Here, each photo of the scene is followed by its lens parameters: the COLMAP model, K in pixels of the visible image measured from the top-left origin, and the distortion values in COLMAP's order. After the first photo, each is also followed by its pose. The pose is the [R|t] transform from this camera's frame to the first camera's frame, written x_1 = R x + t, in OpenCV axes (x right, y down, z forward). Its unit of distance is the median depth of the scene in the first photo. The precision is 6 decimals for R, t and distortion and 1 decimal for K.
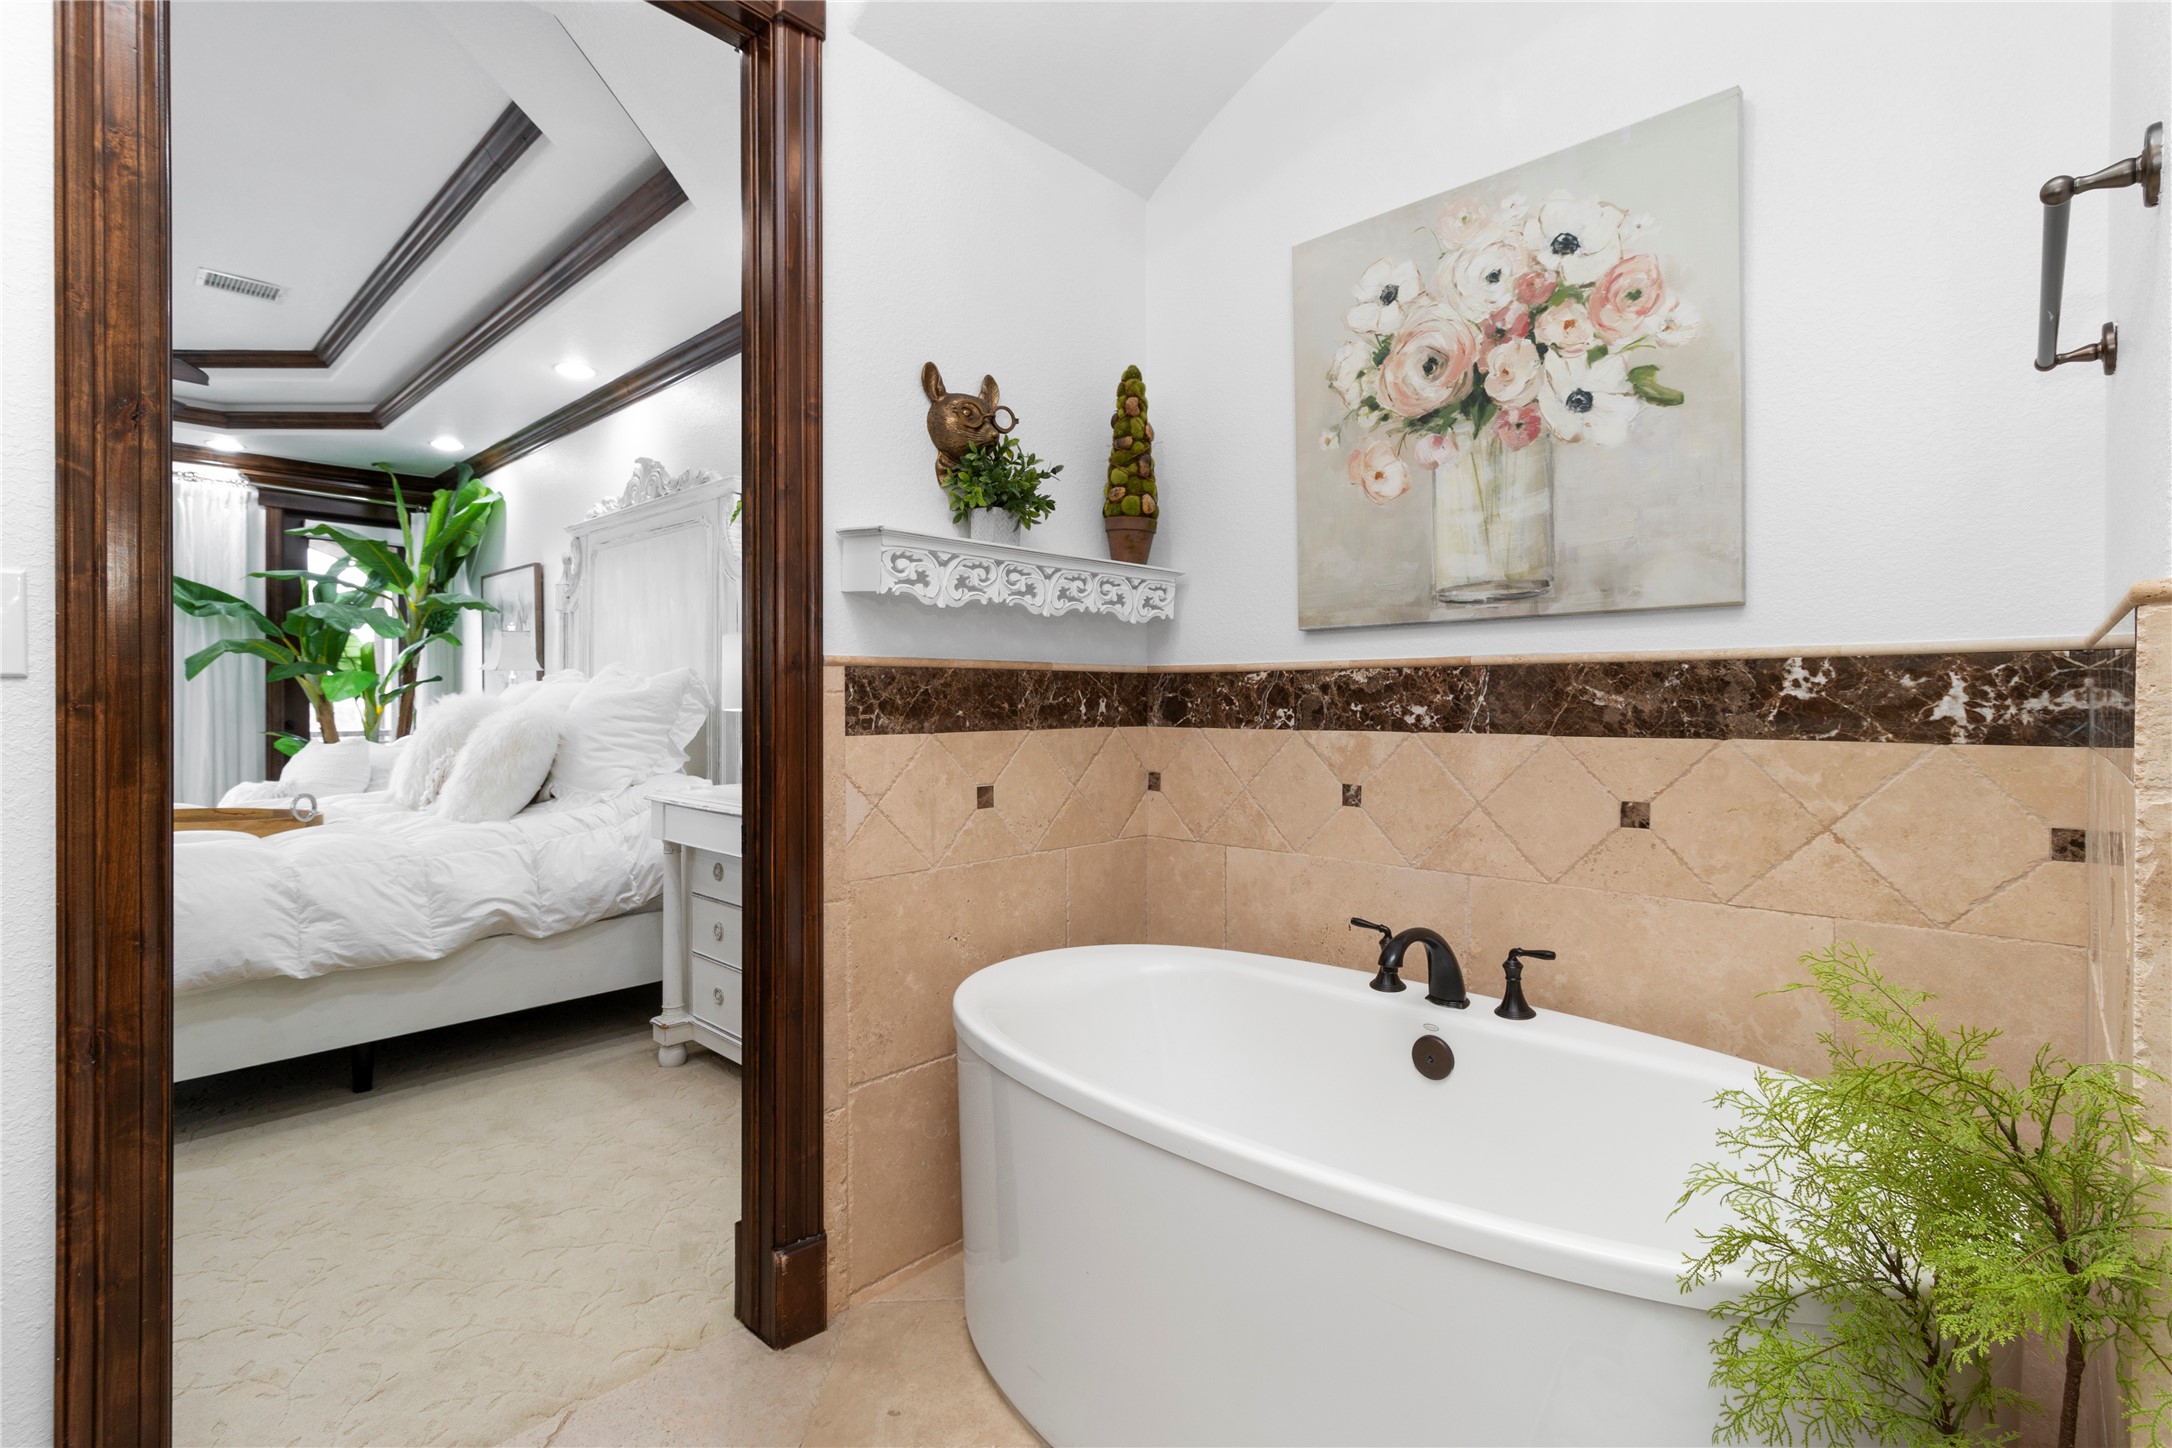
lens RADIAL K [[992.3, 0, 1080.1], [0, 992.3, 712.2], [0, 0, 1]] dist [0.005940, 0.000495]
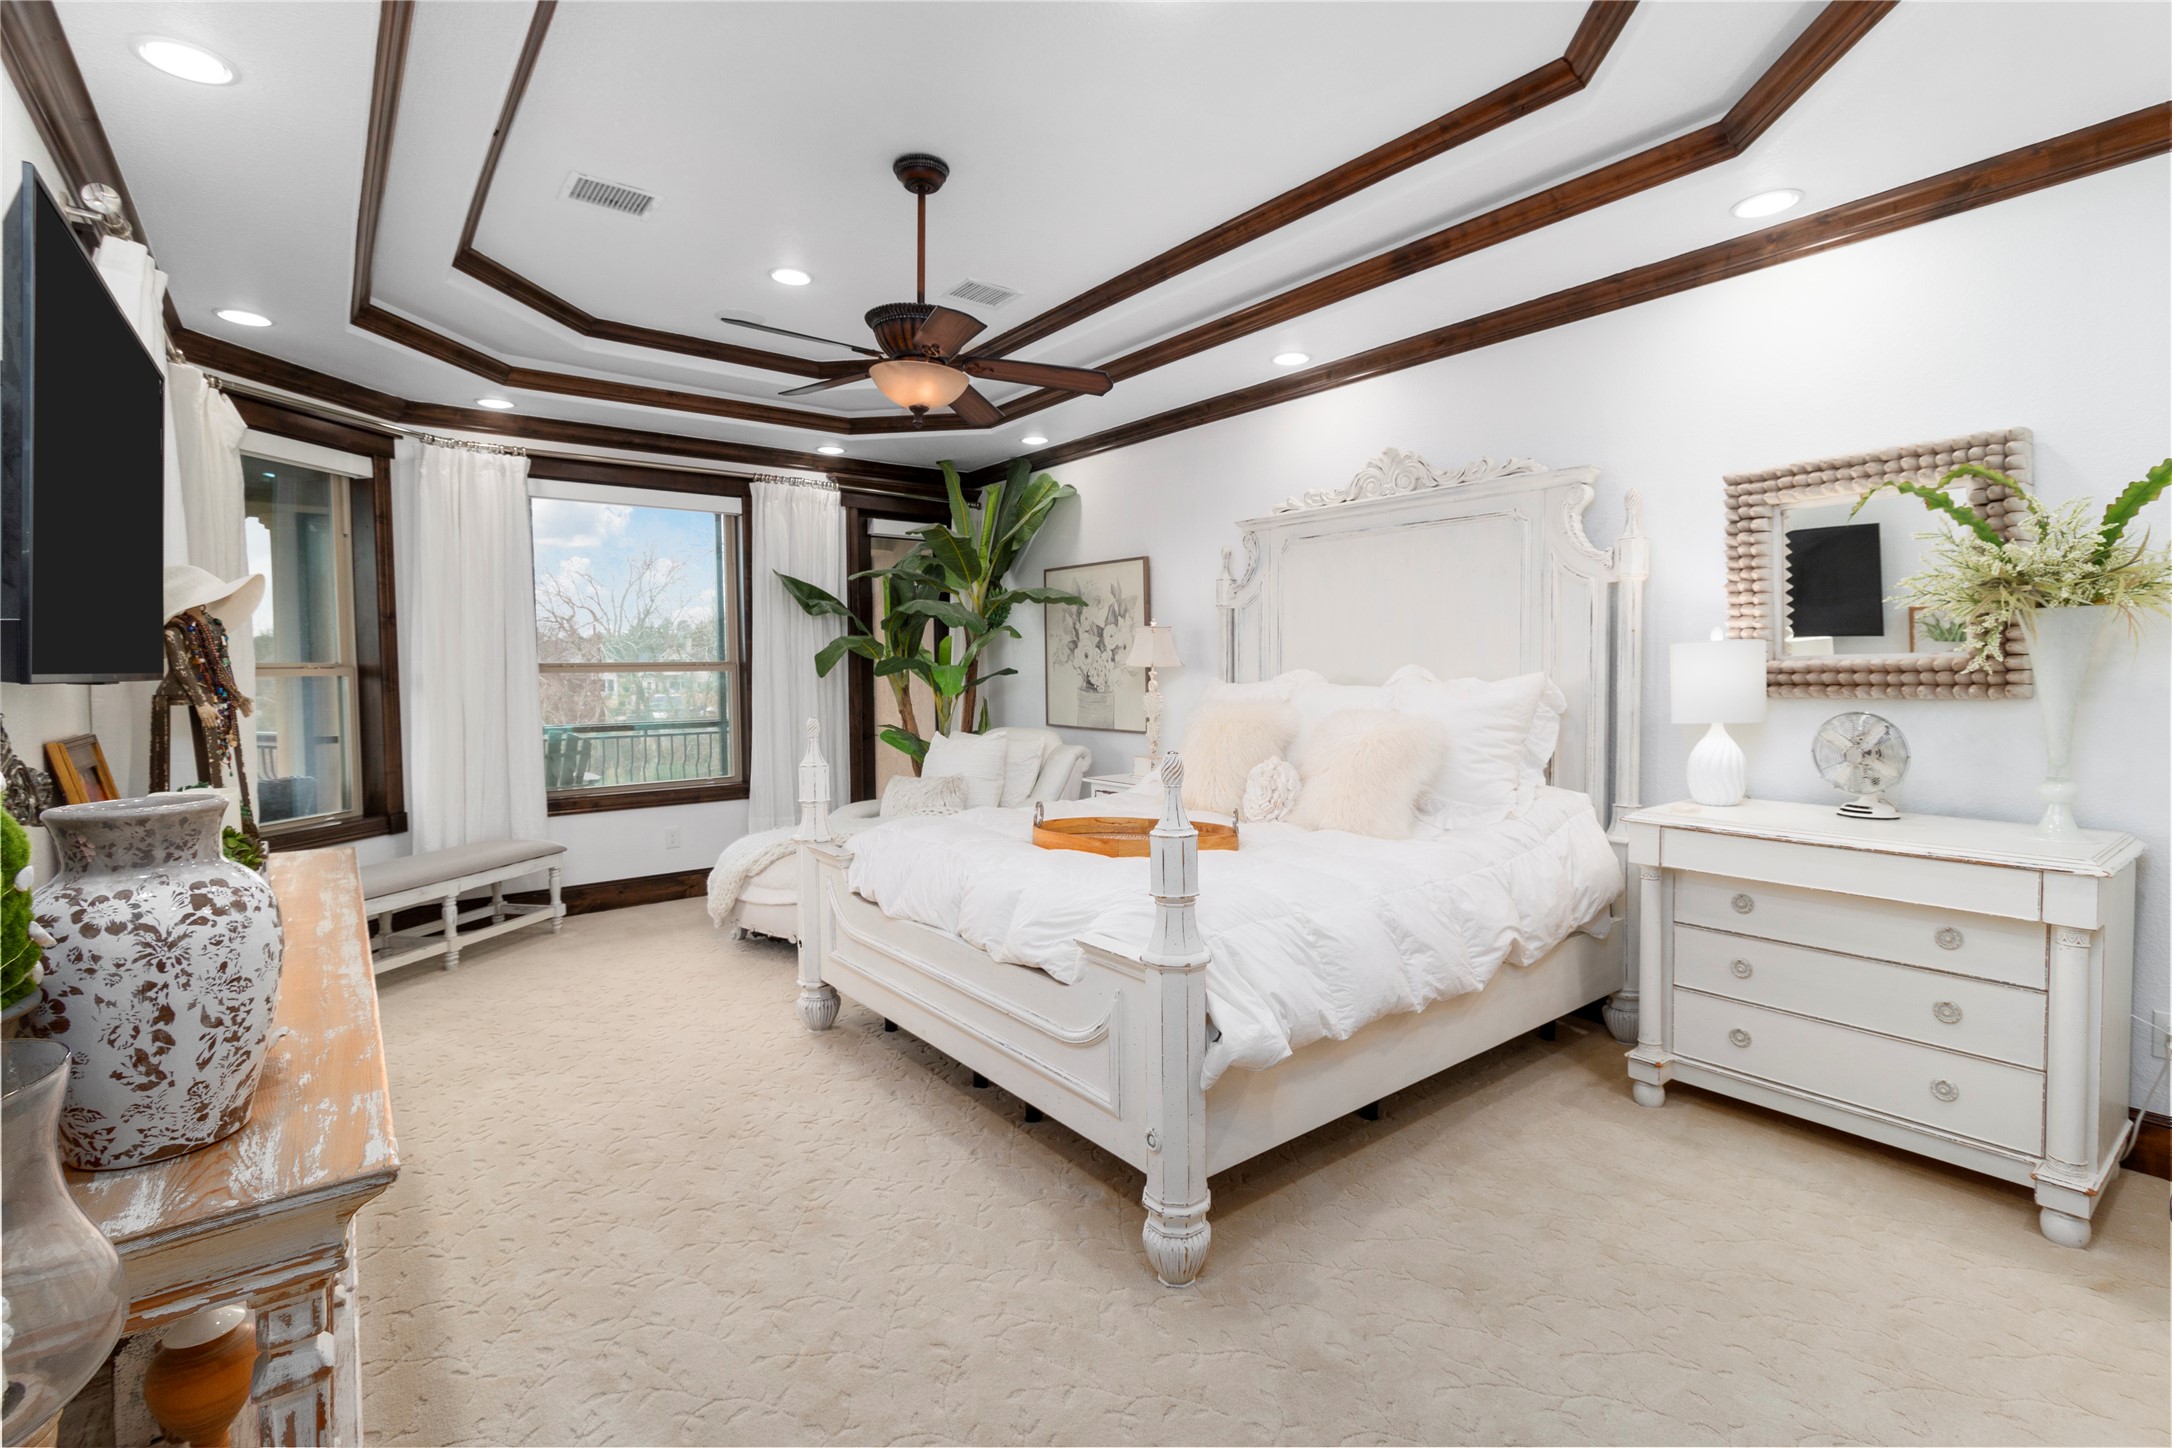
lens RADIAL K [[992.3, 0, 1099.8], [0, 992.3, 709.3], [0, 0, 1]] dist [0.005940, 0.000495]
pose [[0.990201, -0.002651, -0.139627, -0.711458], [0.006854, 0.999537, 0.029630, -0.042820], [0.139484, -0.030297, 0.989761, 0.010906]]
